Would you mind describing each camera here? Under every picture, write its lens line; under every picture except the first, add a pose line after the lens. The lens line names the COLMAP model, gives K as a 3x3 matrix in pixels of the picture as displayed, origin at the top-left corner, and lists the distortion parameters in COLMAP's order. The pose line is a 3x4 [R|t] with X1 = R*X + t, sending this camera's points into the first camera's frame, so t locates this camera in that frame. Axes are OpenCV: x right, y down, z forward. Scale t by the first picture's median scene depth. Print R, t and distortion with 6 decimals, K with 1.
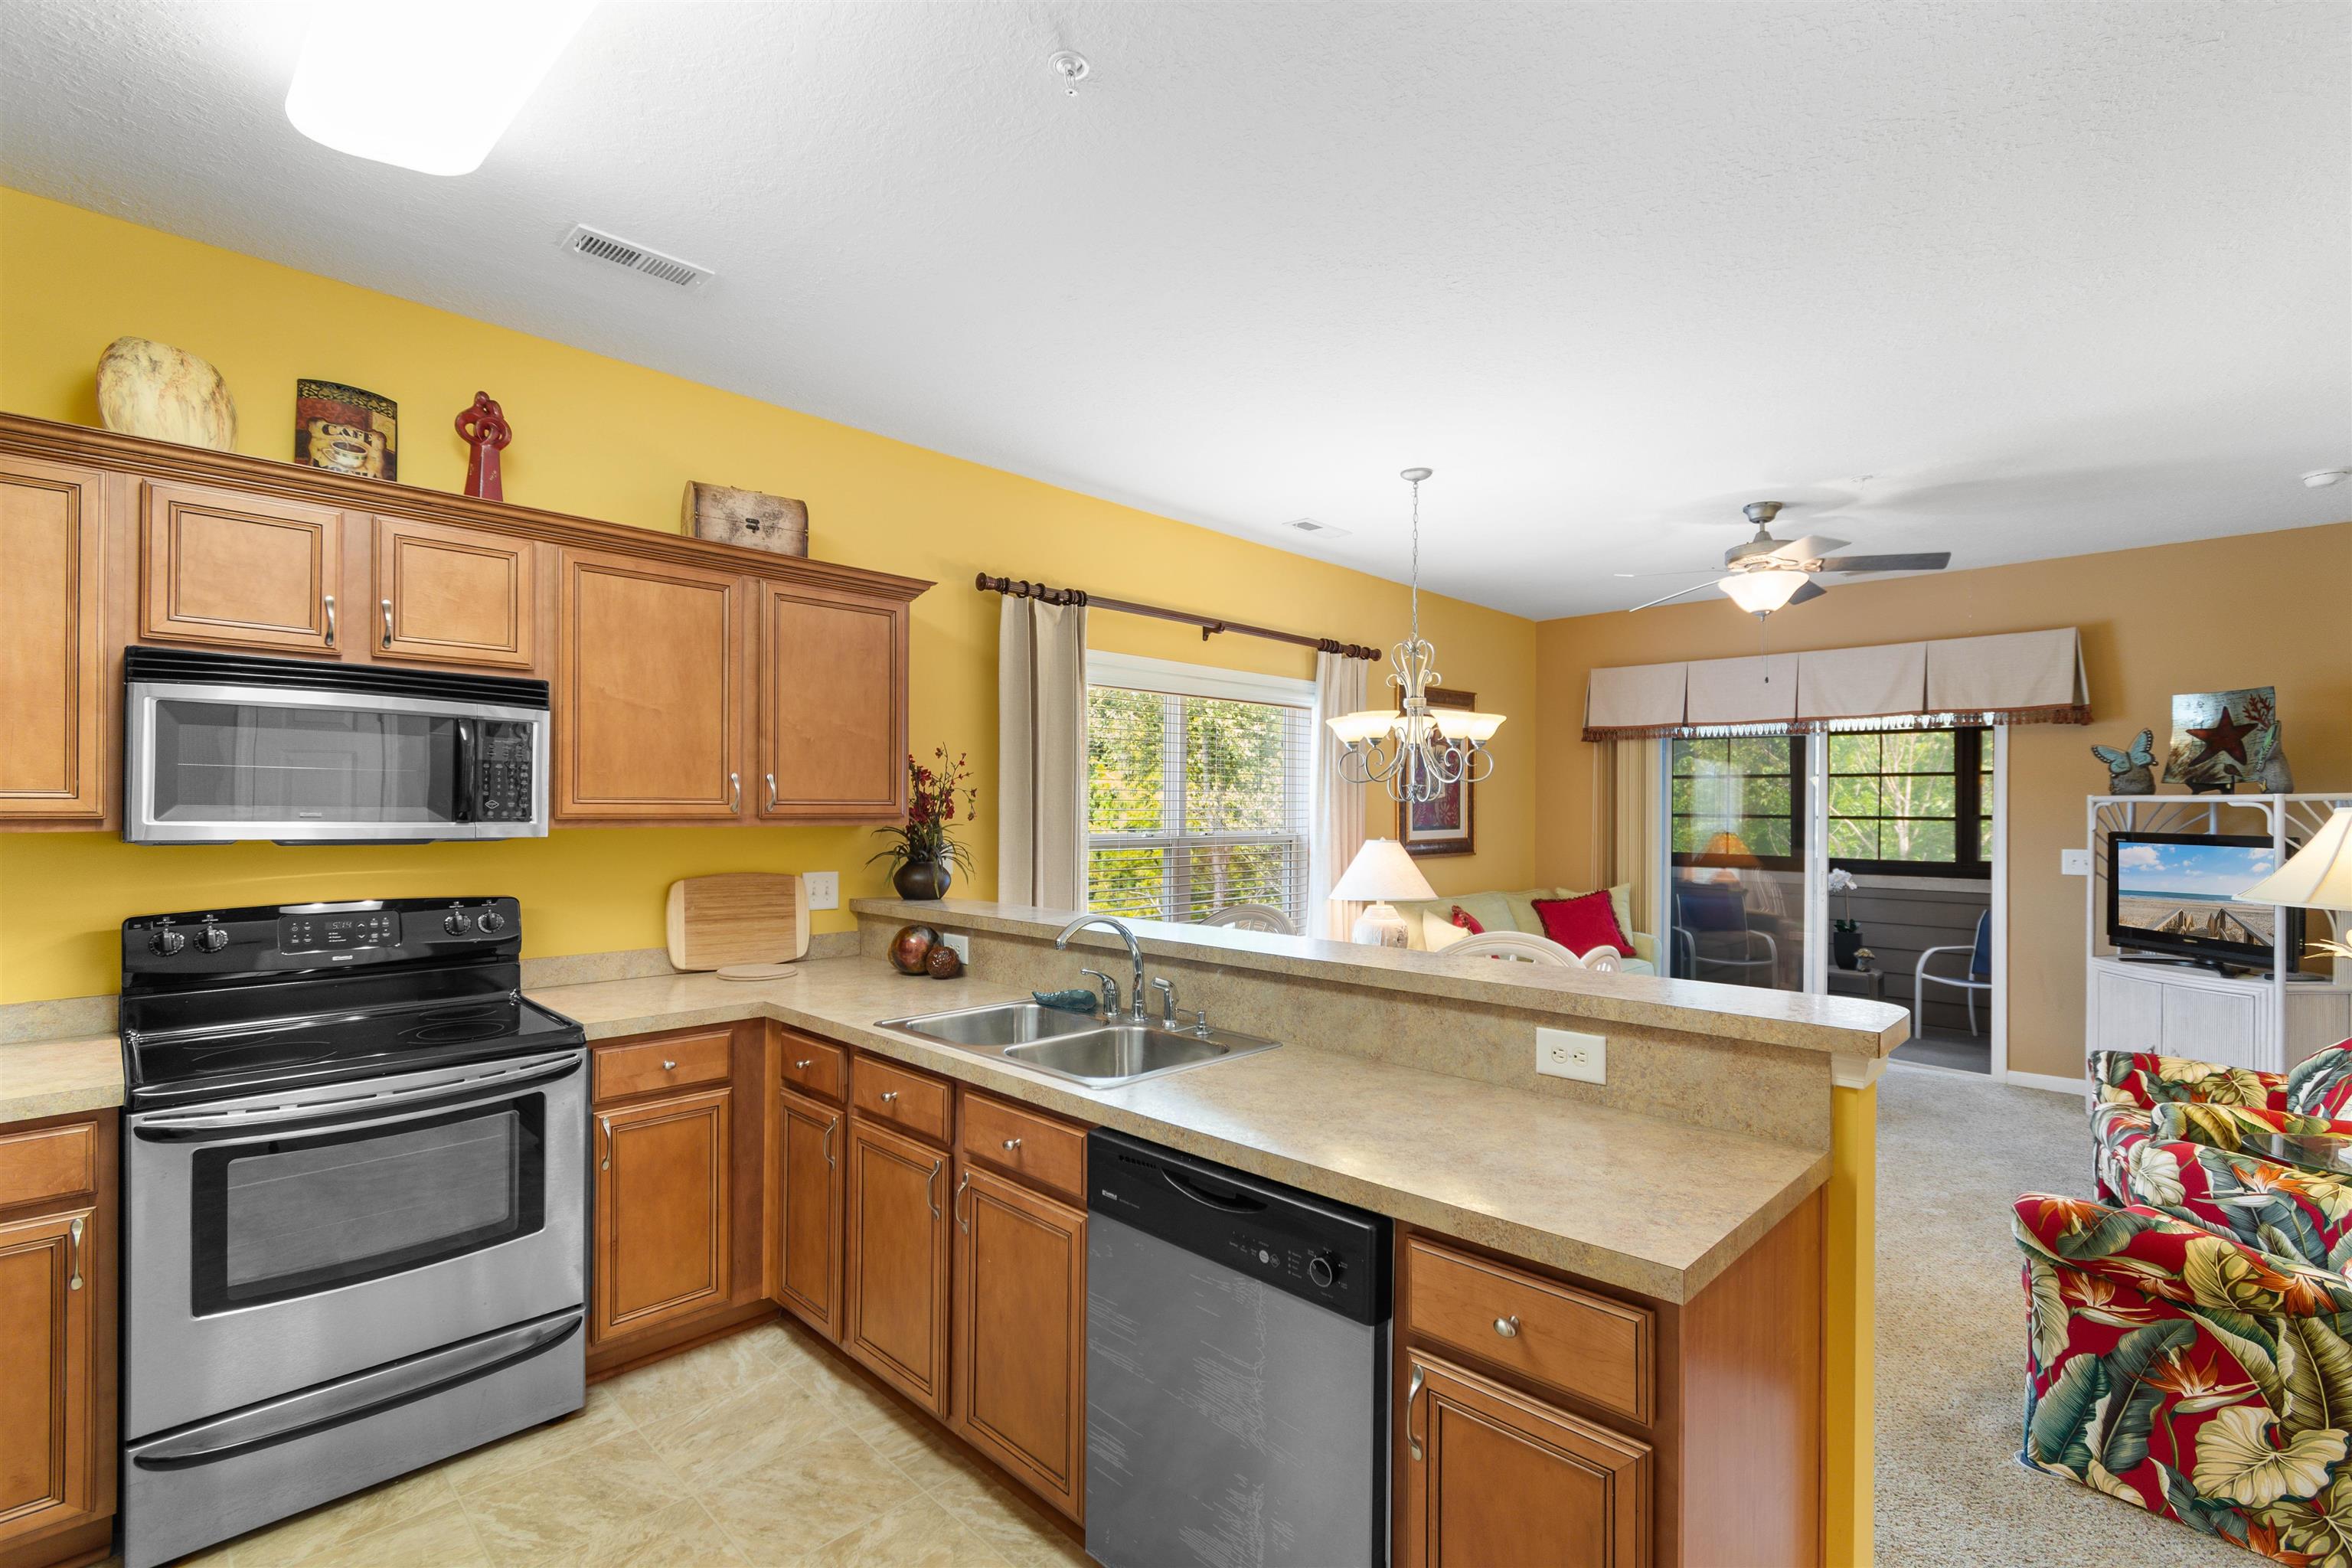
lens RADIAL K [[1057.3, 0, 1194.7], [0, 1057.3, 808.2], [0, 0, 1]] dist [0.002834, -0.000709]
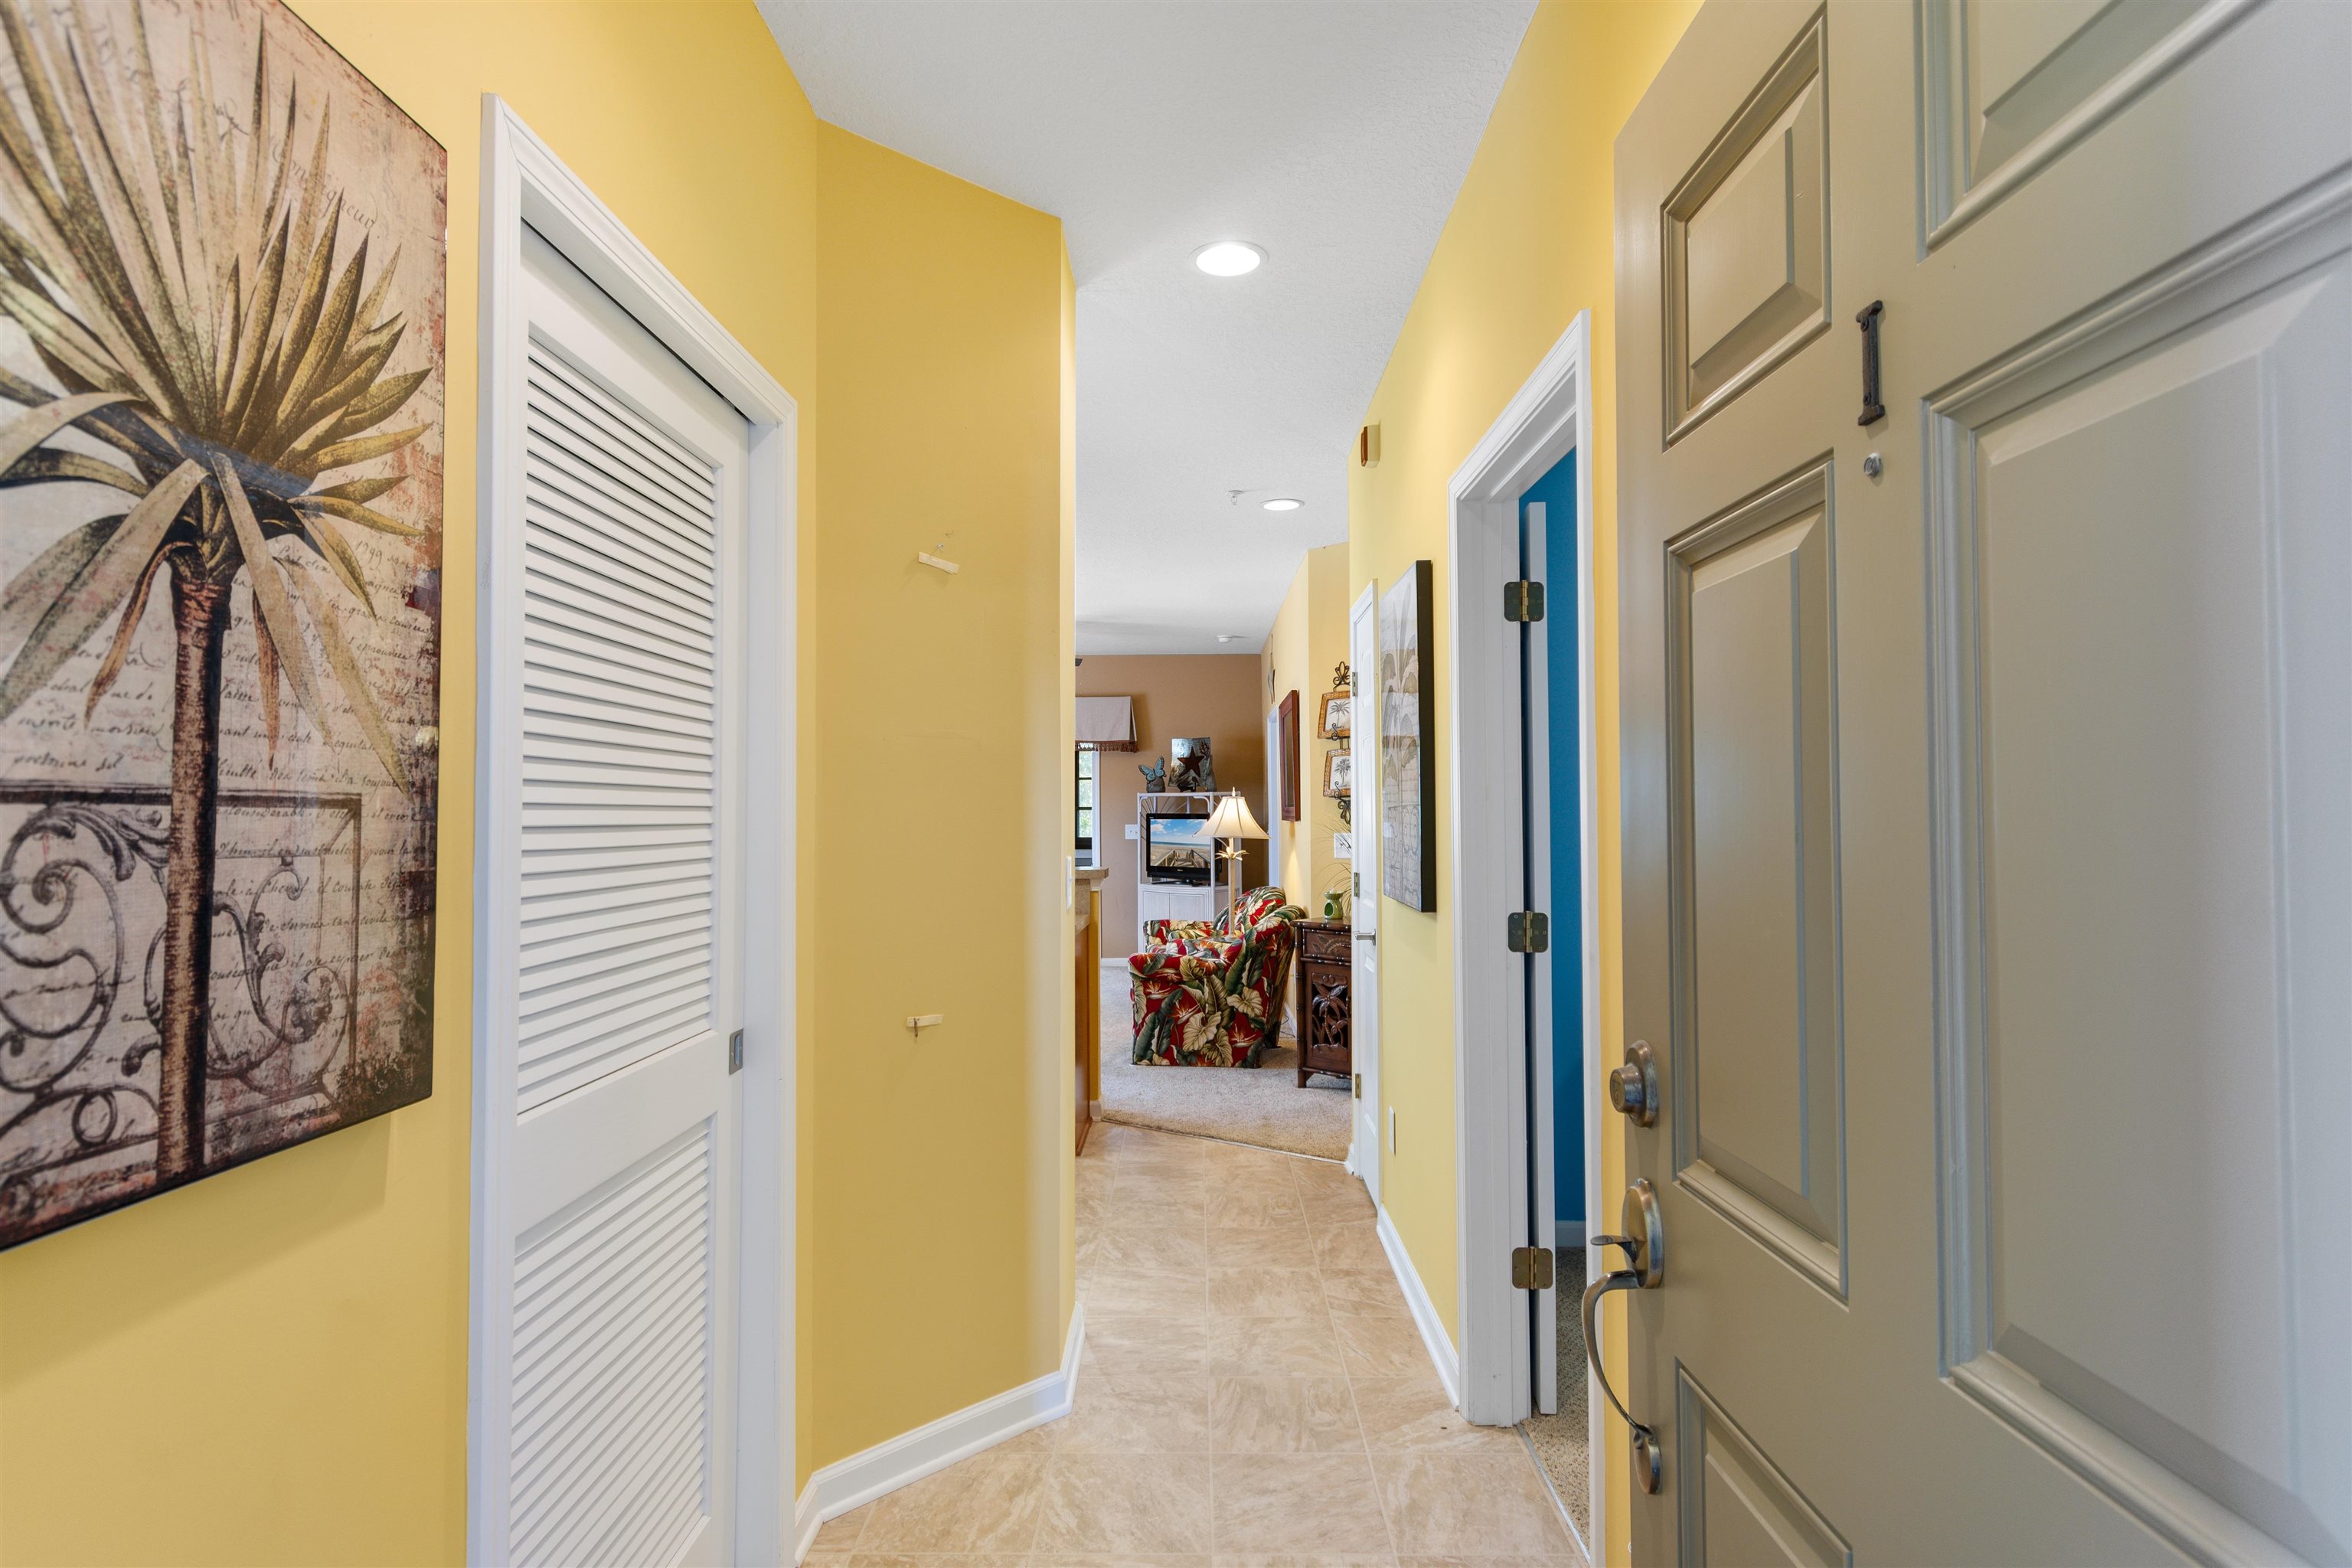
lens RADIAL K [[1198.6, 0, 1204.2], [0, 1198.6, 785.5], [0, 0, 1]] dist [-0.000660, -0.000157]
pose [[0.714017, 0.003756, 0.700118, -0.857988], [0.010542, 0.999815, -0.016116, 0.015321], [-0.700049, 0.018888, 0.713845, -0.910643]]
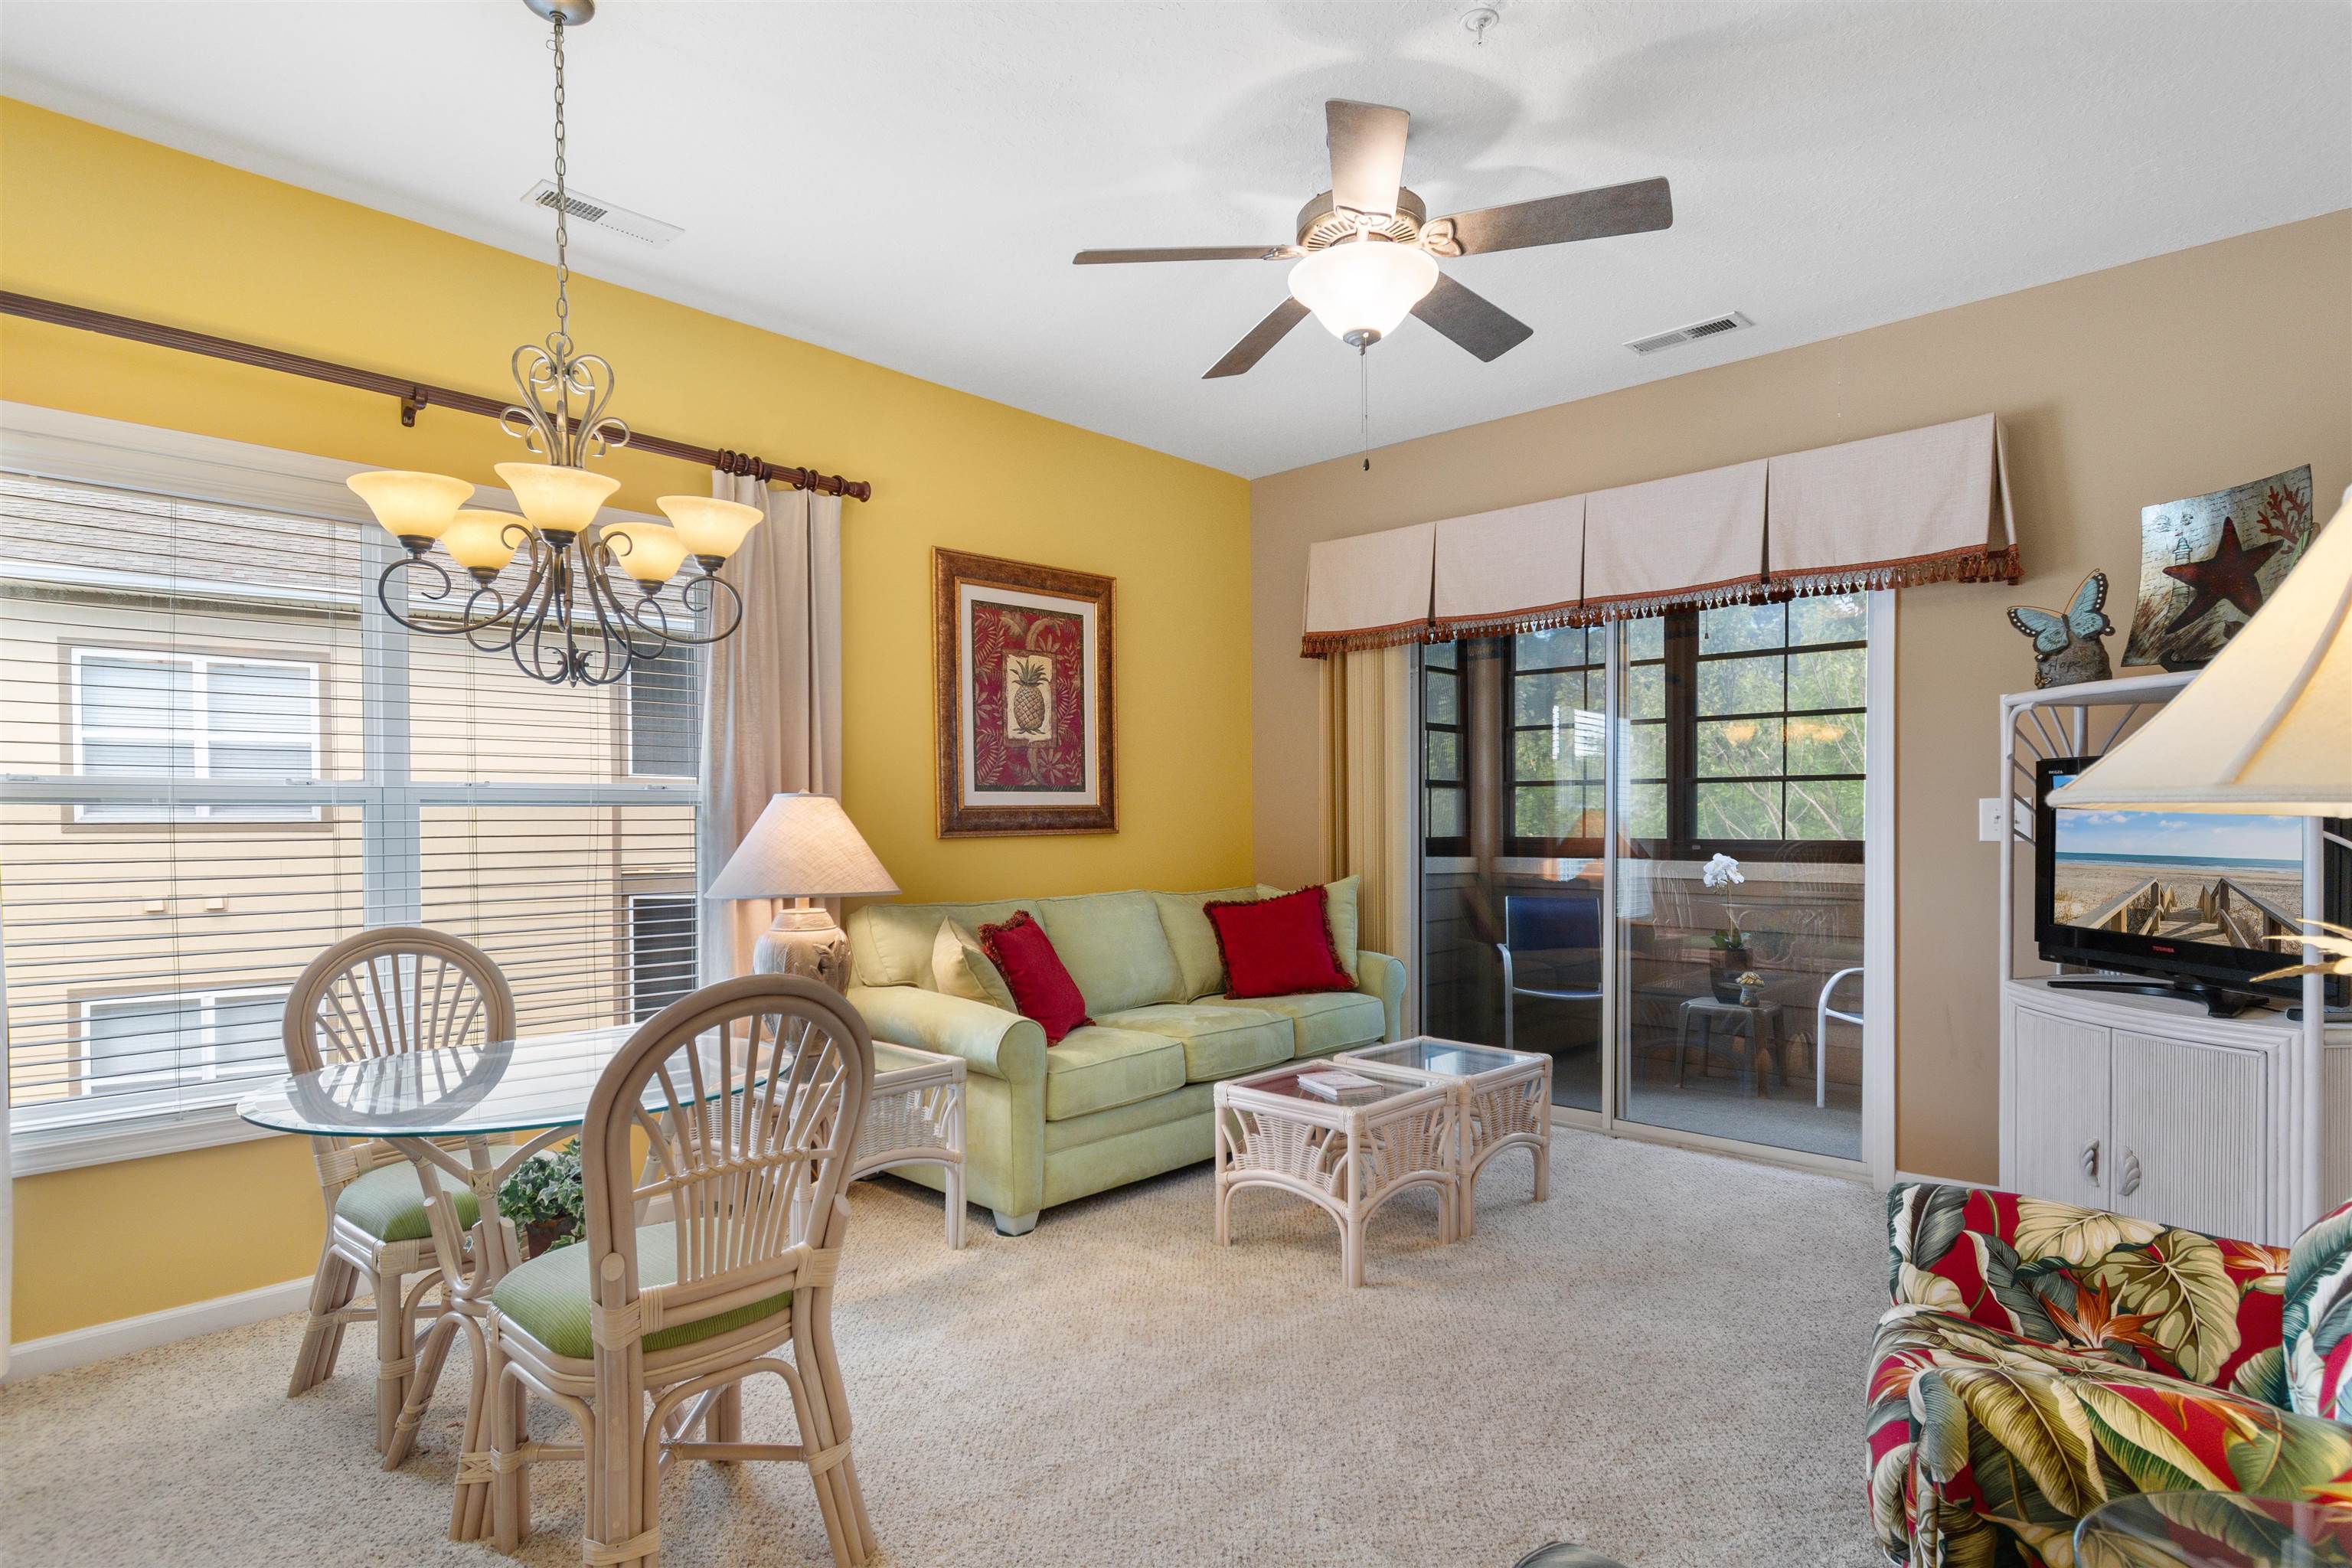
lens RADIAL K [[1233.7, 0, 1182.4], [0, 1233.7, 836.7], [0, 0, 1]] dist [0.001235, 0.000360]
pose [[0.999758, -0.011683, 0.018639, 0.702639], [0.011428, 0.999840, 0.013742, 0.088203], [-0.018797, -0.013526, 0.999732, 0.622310]]
